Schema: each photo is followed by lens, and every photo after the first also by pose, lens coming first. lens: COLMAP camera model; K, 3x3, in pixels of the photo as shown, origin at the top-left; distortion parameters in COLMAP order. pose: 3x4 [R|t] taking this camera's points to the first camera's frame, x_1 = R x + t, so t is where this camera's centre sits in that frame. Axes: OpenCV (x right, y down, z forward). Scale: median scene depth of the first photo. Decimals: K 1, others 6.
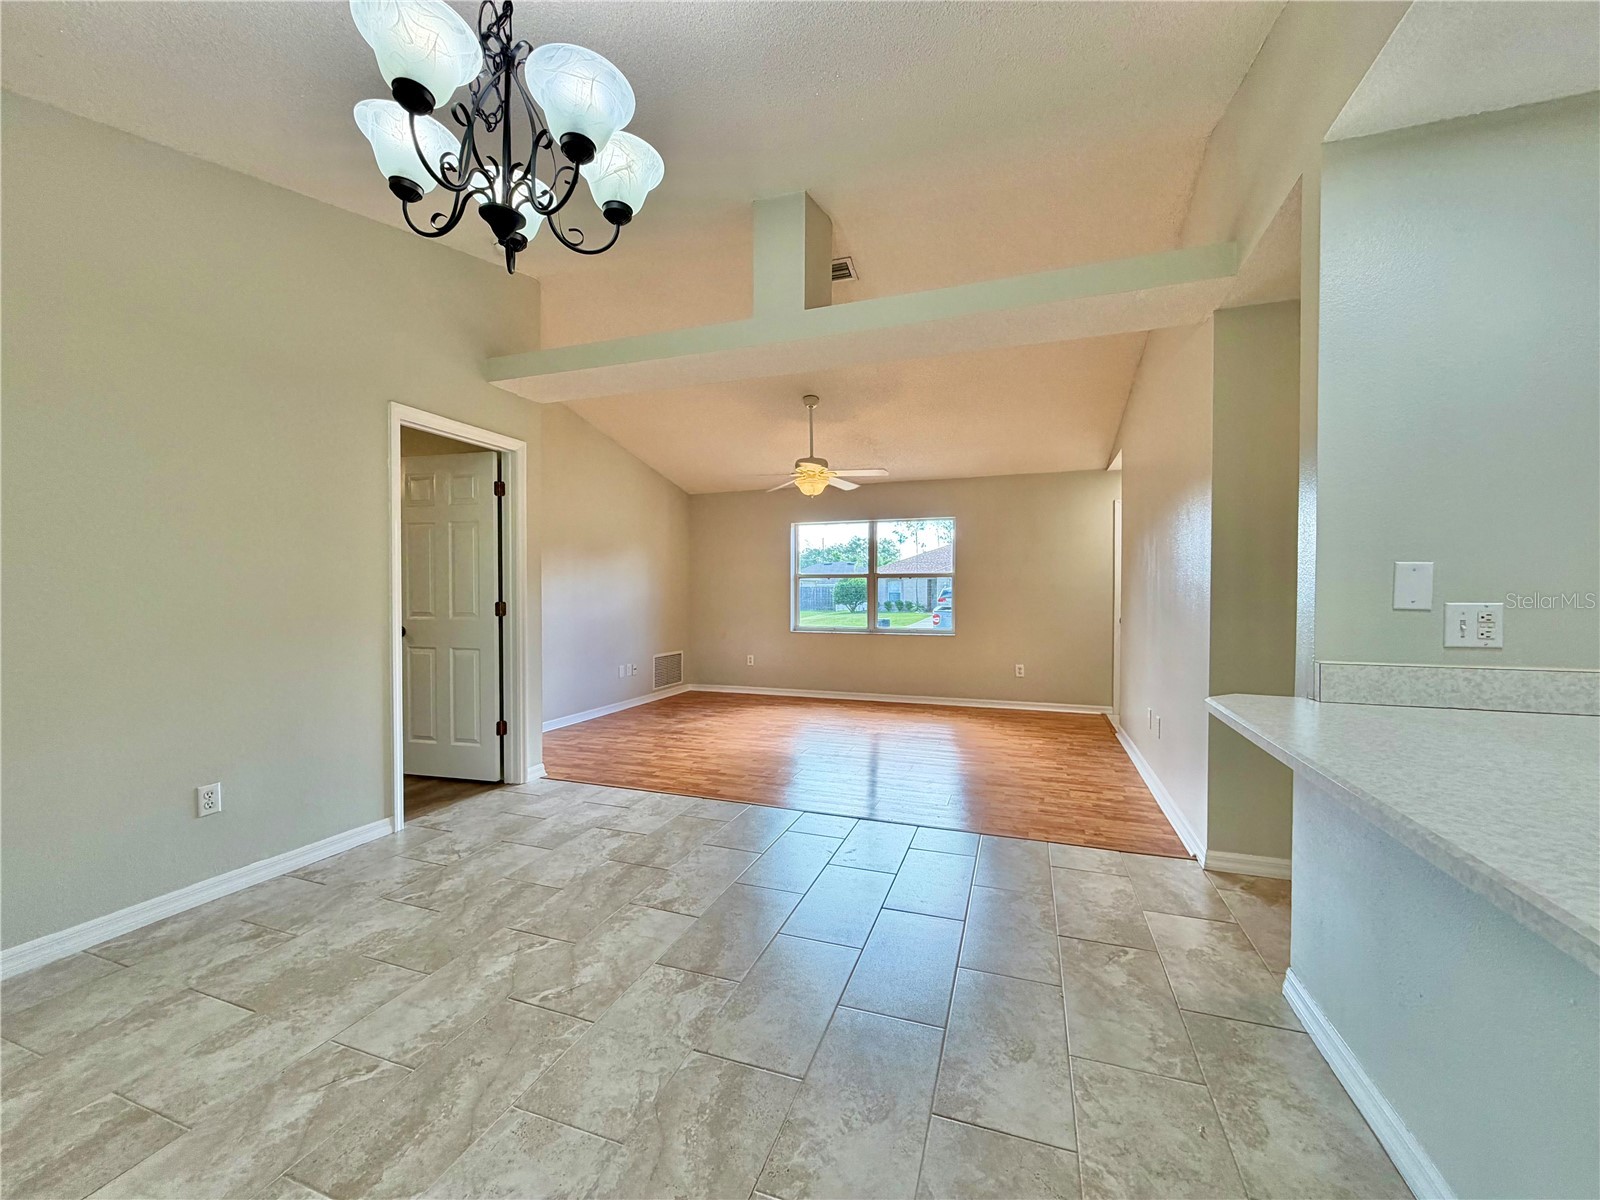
lens RADIAL K [[634.4, 0, 792.8], [0, 634.4, 602.9], [0, 0, 1]] dist [0.000449, 0.000211]
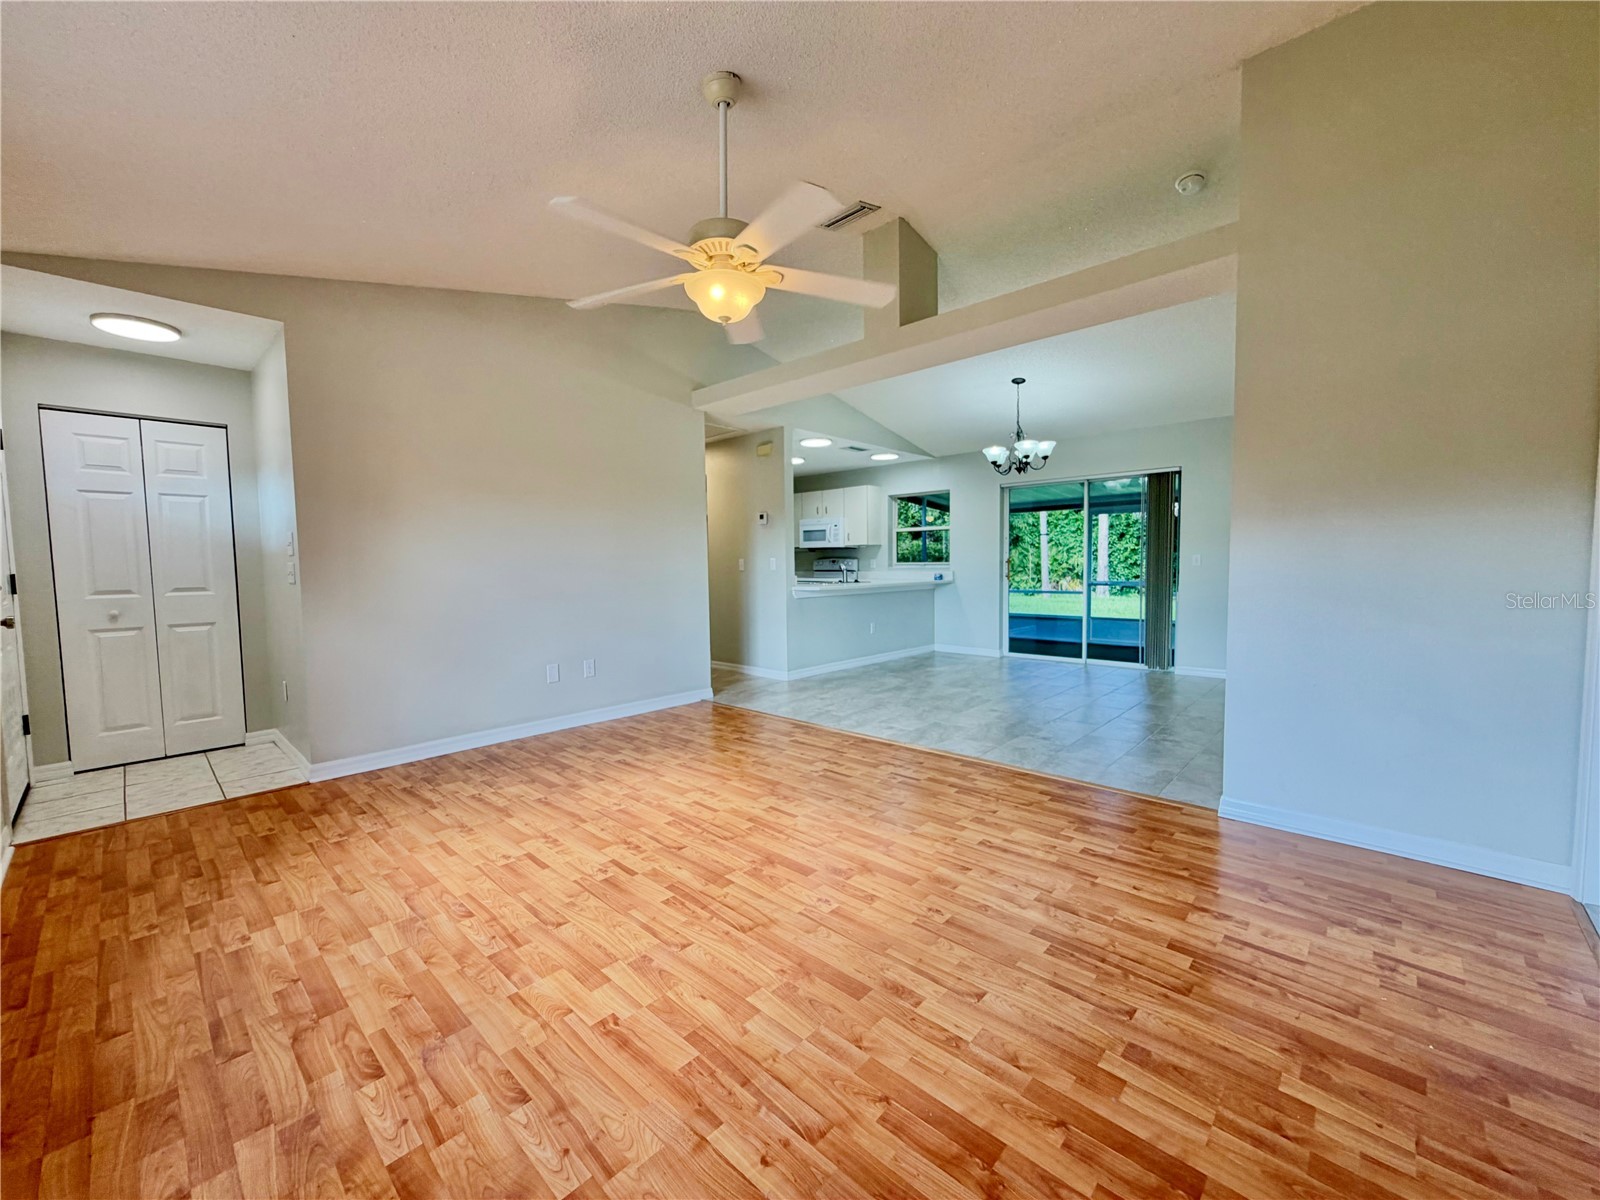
lens RADIAL K [[634.4, 0, 802.7], [0, 634.4, 598.5], [0, 0, 1]] dist [0.000449, 0.000211]
pose [[-0.925141, -0.011632, 0.379446, -0.575486], [0.017293, 0.997202, 0.072732, -0.036812], [-0.379230, 0.073850, -0.922351, 4.397608]]
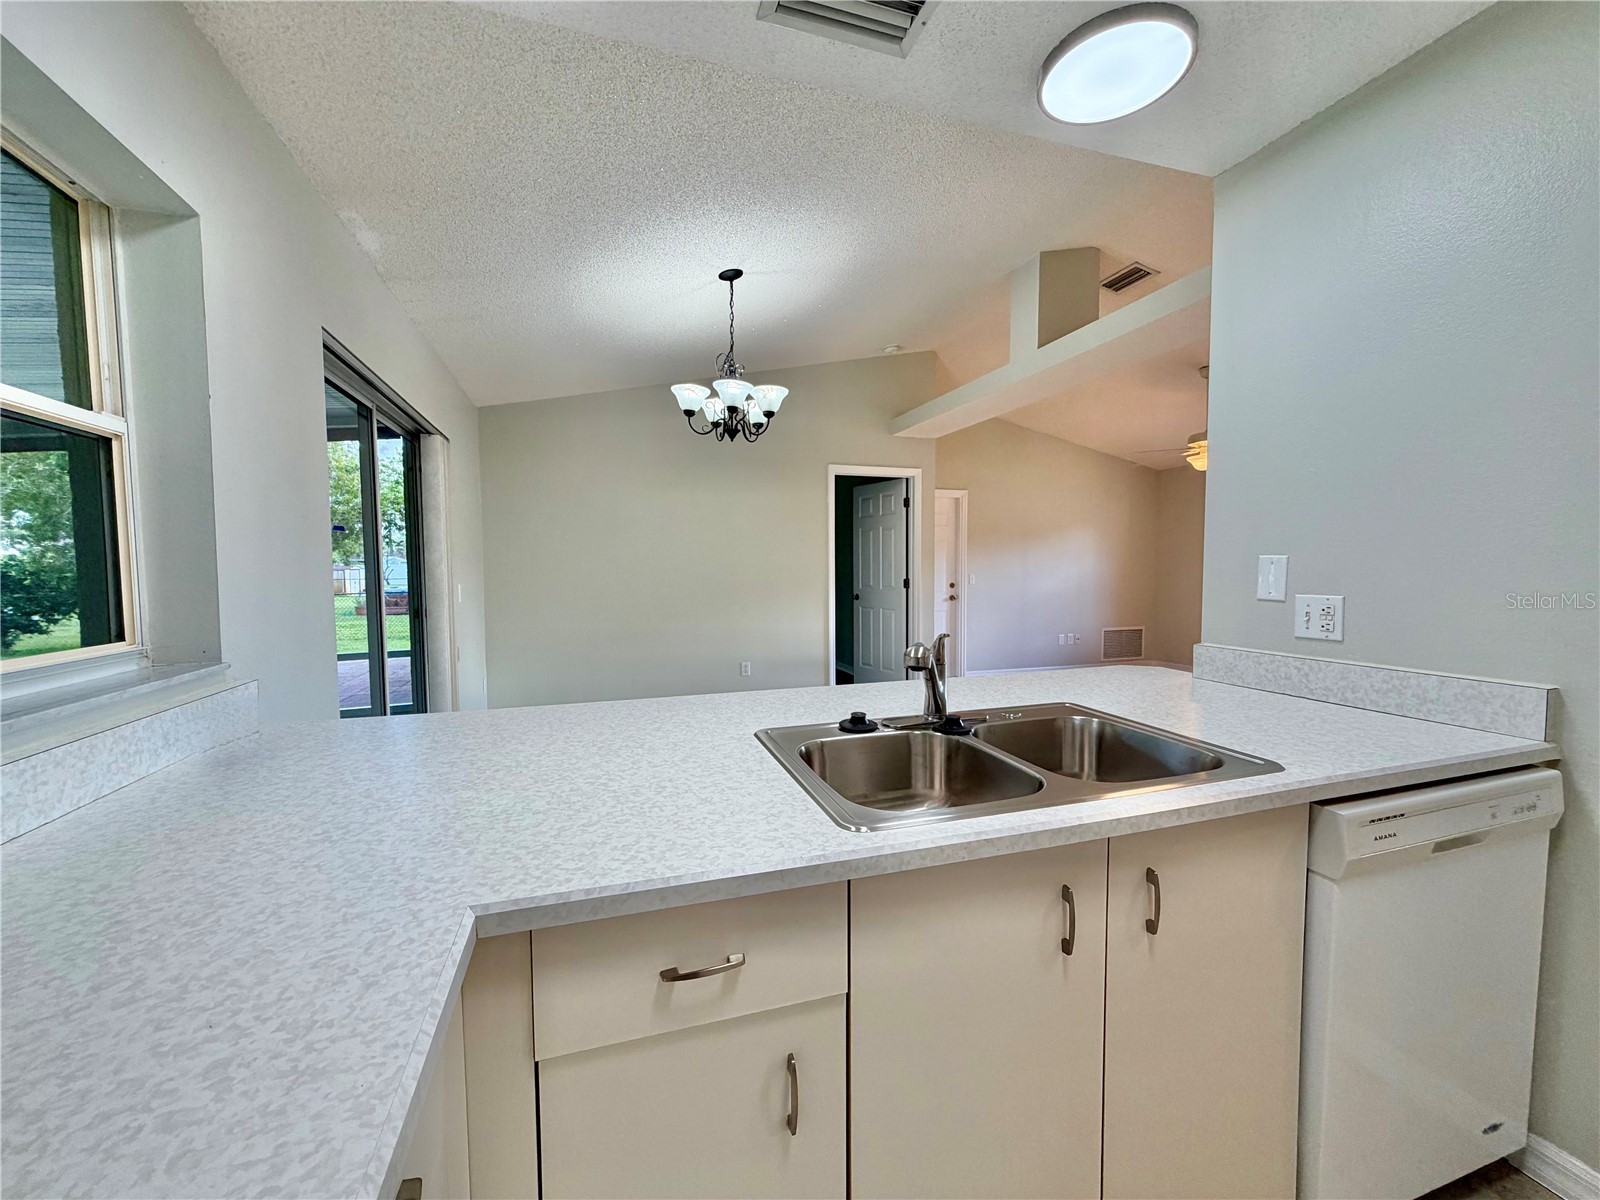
lens RADIAL K [[634.4, 0, 803.8], [0, 634.4, 602.6], [0, 0, 1]] dist [0.000449, 0.000211]
pose [[0.619171, 0.040899, -0.784190, 1.332425], [-0.007554, 0.998907, 0.046134, -0.029336], [0.785220, -0.022641, 0.618803, -0.278917]]
